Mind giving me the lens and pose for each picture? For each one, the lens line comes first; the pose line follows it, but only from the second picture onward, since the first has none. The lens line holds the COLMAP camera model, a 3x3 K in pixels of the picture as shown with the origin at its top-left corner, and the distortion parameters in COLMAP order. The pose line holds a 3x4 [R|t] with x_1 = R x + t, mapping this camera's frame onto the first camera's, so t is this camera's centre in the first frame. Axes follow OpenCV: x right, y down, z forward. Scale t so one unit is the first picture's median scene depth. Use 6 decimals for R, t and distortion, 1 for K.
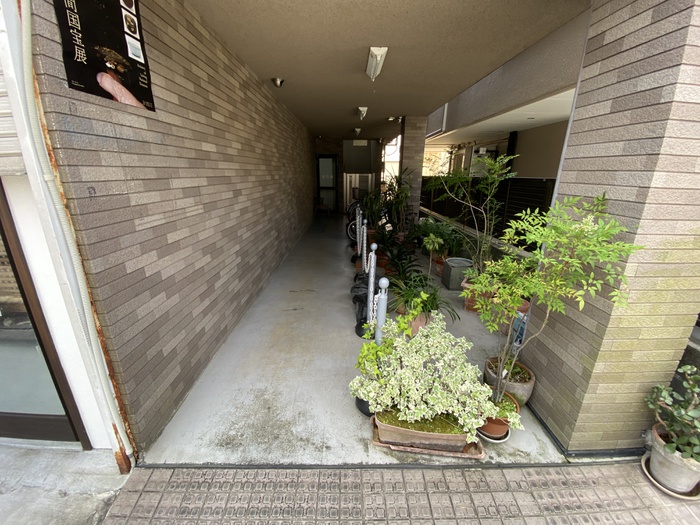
lens RADIAL K [[289.3, 0, 350.0], [0, 289.3, 262.5], [0, 0, 1]] dist [-0.000613, -0.011022]
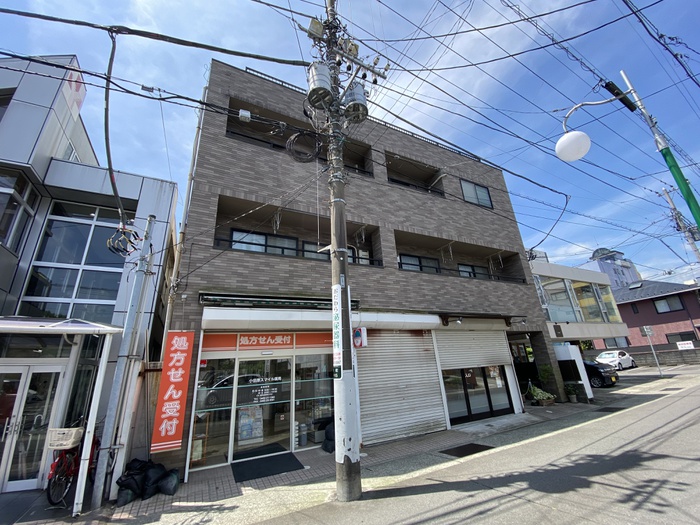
lens RADIAL K [[289.3, 0, 350.0], [0, 289.3, 262.5], [0, 0, 1]] dist [-0.000613, -0.011022]
pose [[0.887308, 0.105096, 0.449042, -6.810805], [0.193169, 0.799461, -0.568813, 0.891891], [-0.418772, 0.591454, 0.689066, -3.390474]]
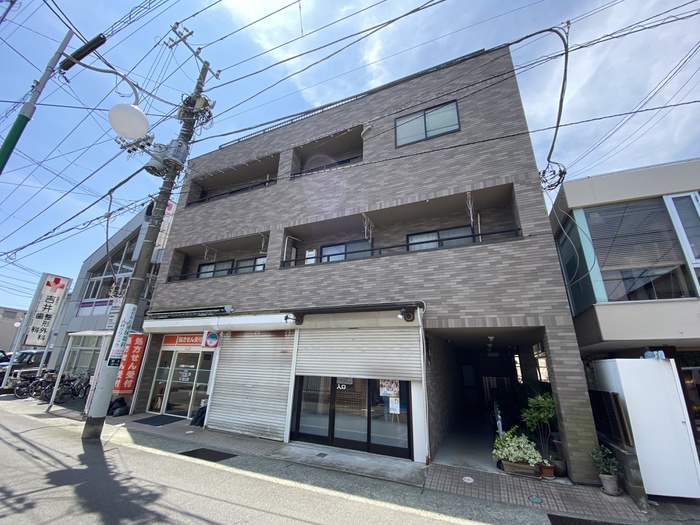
lens RADIAL K [[289.3, 0, 350.0], [0, 289.3, 262.5], [0, 0, 1]] dist [-0.000613, -0.011022]
pose [[0.910516, -0.113452, -0.397604, 0.070505], [-0.151304, 0.803500, -0.575755, 0.873238], [0.384795, 0.584394, 0.714434, -3.345427]]
